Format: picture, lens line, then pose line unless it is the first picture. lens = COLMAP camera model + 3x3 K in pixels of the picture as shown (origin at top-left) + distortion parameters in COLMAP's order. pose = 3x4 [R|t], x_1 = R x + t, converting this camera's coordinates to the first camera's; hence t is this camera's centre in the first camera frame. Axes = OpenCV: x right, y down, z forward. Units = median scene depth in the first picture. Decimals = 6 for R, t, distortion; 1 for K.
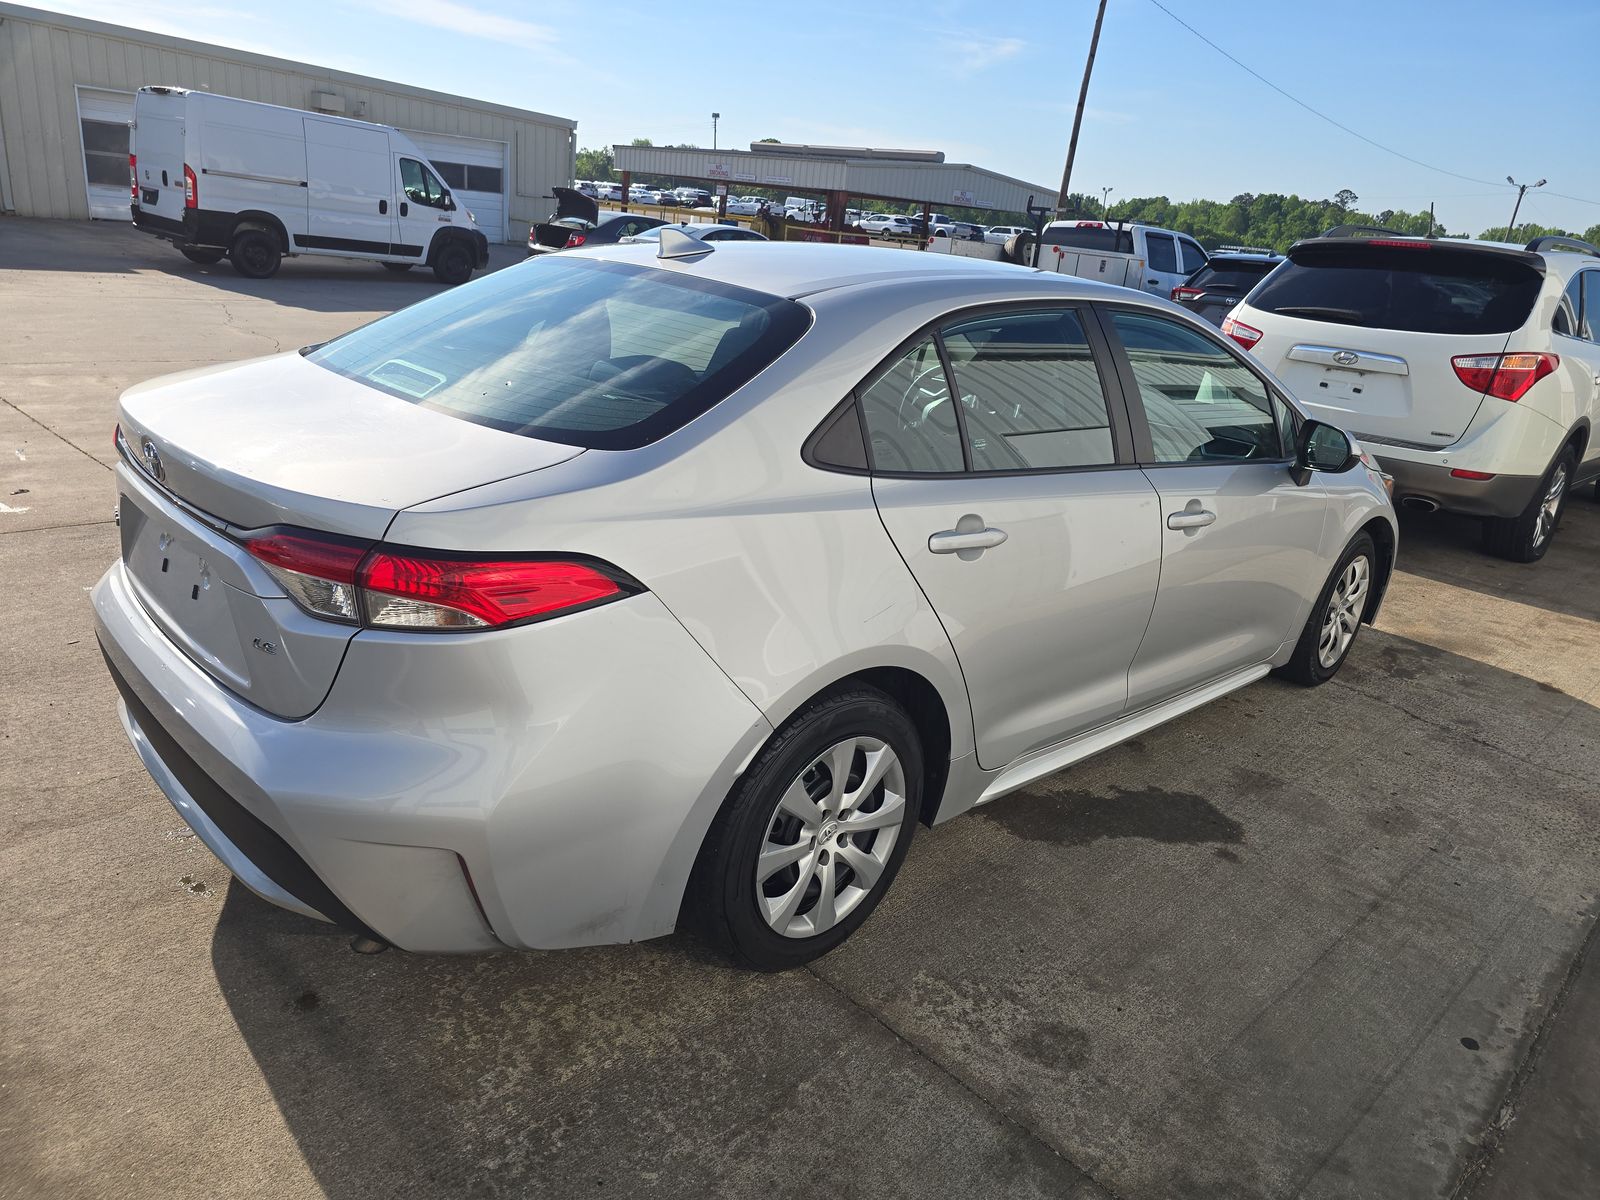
lens RADIAL K [[1070.2, 0, 800.0], [0, 1070.2, 600.0], [0, 0, 1]] dist [0.040176, -0.033905]
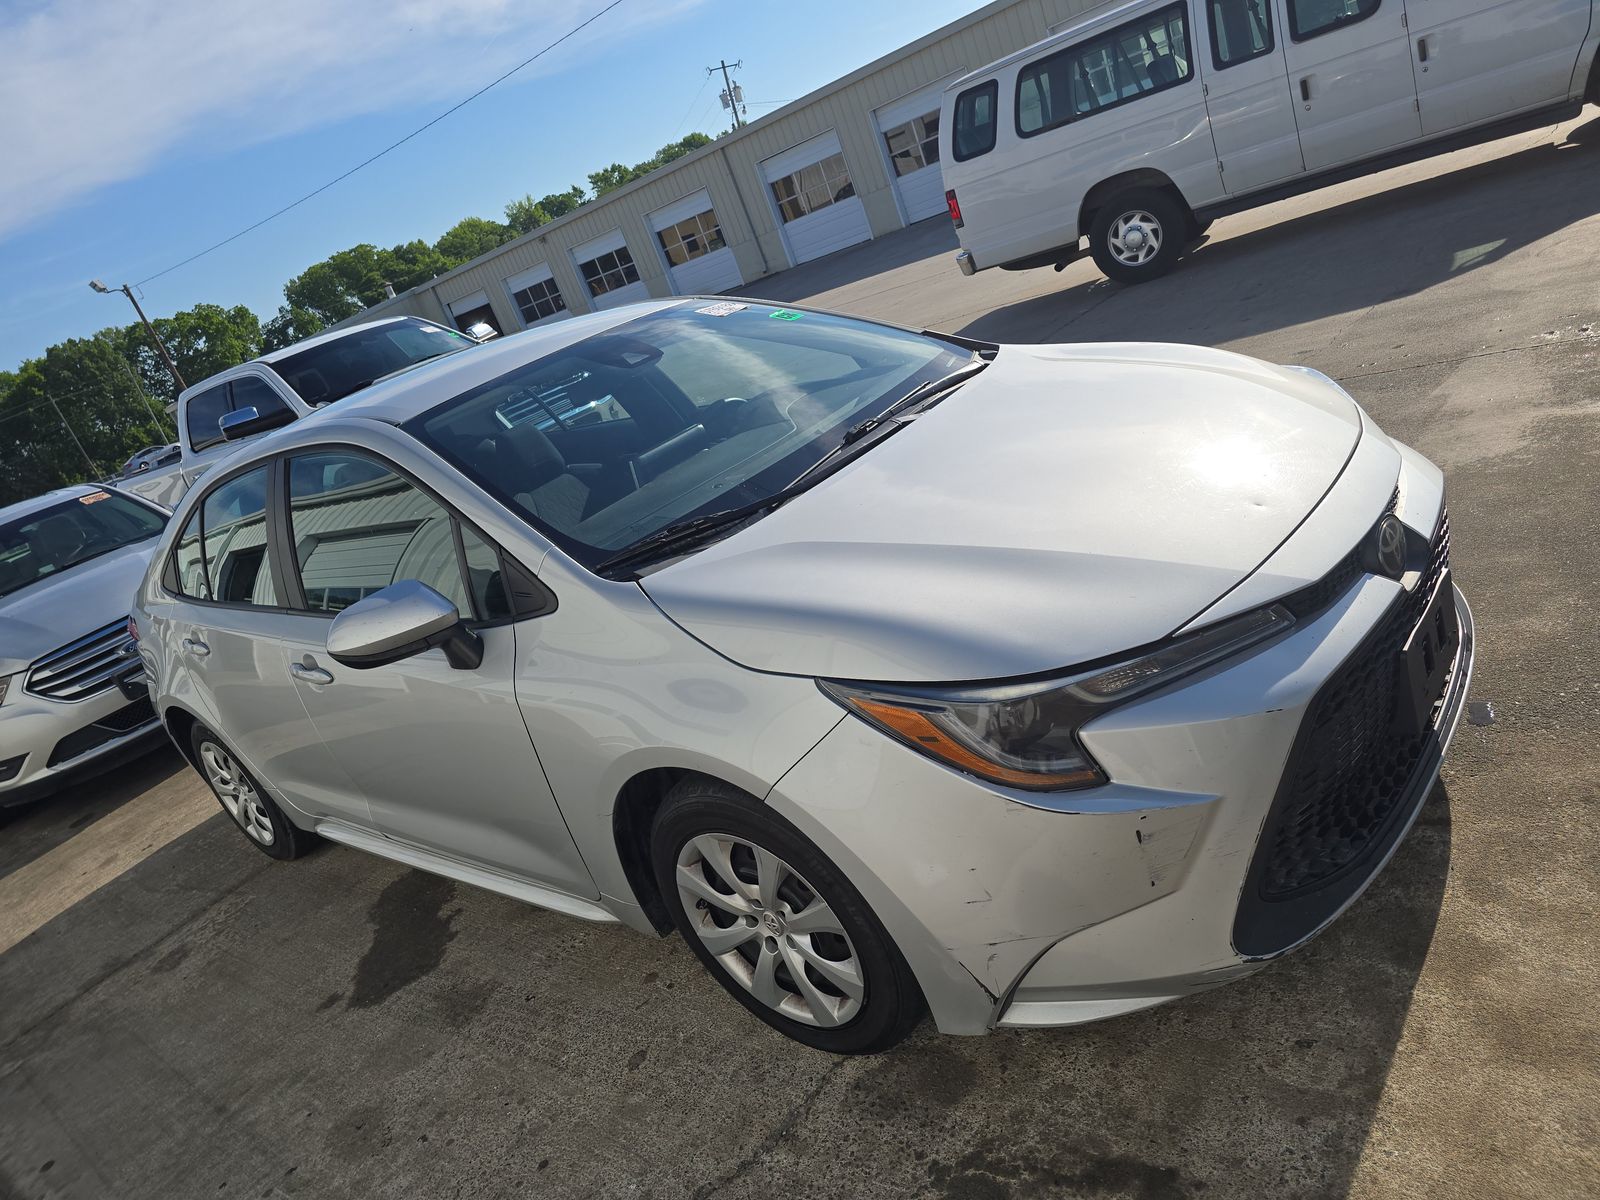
lens RADIAL K [[1070.2, 0, 800.0], [0, 1070.2, 600.0], [0, 0, 1]] dist [0.040176, -0.033905]
pose [[0.075034, 0.213790, -0.973994, 1.241856], [0.019951, 0.976230, 0.215817, -0.316933], [0.996981, -0.035626, 0.068985, 1.285266]]
